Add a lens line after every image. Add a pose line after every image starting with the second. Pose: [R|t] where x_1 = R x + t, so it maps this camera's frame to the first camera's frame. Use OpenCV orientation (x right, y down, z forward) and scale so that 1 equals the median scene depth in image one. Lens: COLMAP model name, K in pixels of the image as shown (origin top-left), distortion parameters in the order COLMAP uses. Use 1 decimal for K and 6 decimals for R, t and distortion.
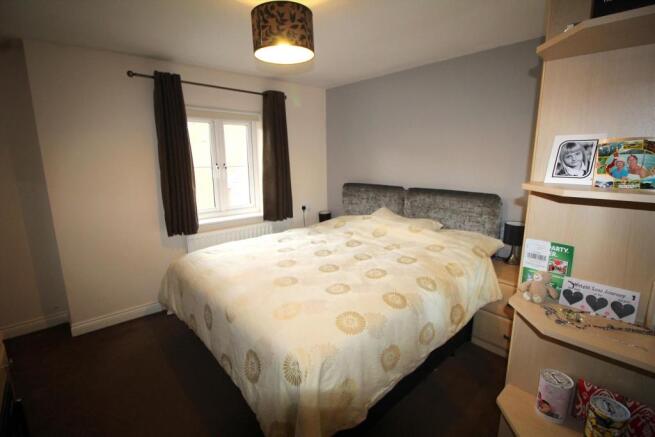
lens RADIAL K [[310.4, 0, 328.1], [0, 310.4, 215.9], [0, 0, 1]] dist [-0.001417, -0.001197]
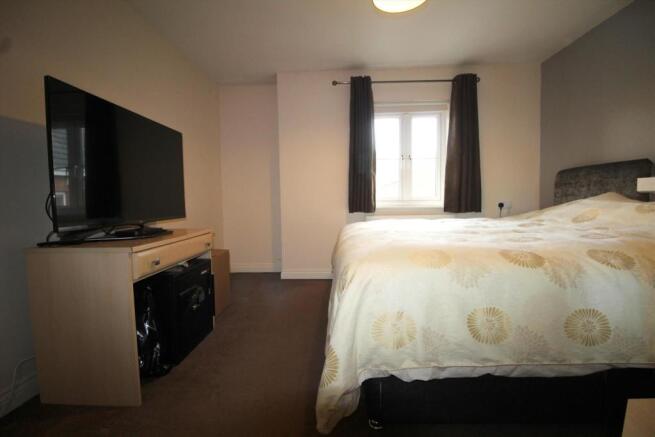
lens RADIAL K [[310.4, 0, 328.5], [0, 310.4, 219.6], [0, 0, 1]] dist [-0.001417, -0.001197]
pose [[0.714414, 0.039024, -0.698634, 0.208682], [-0.123207, 0.989859, -0.070699, 0.153969], [0.688790, 0.136585, 0.711978, 0.093734]]
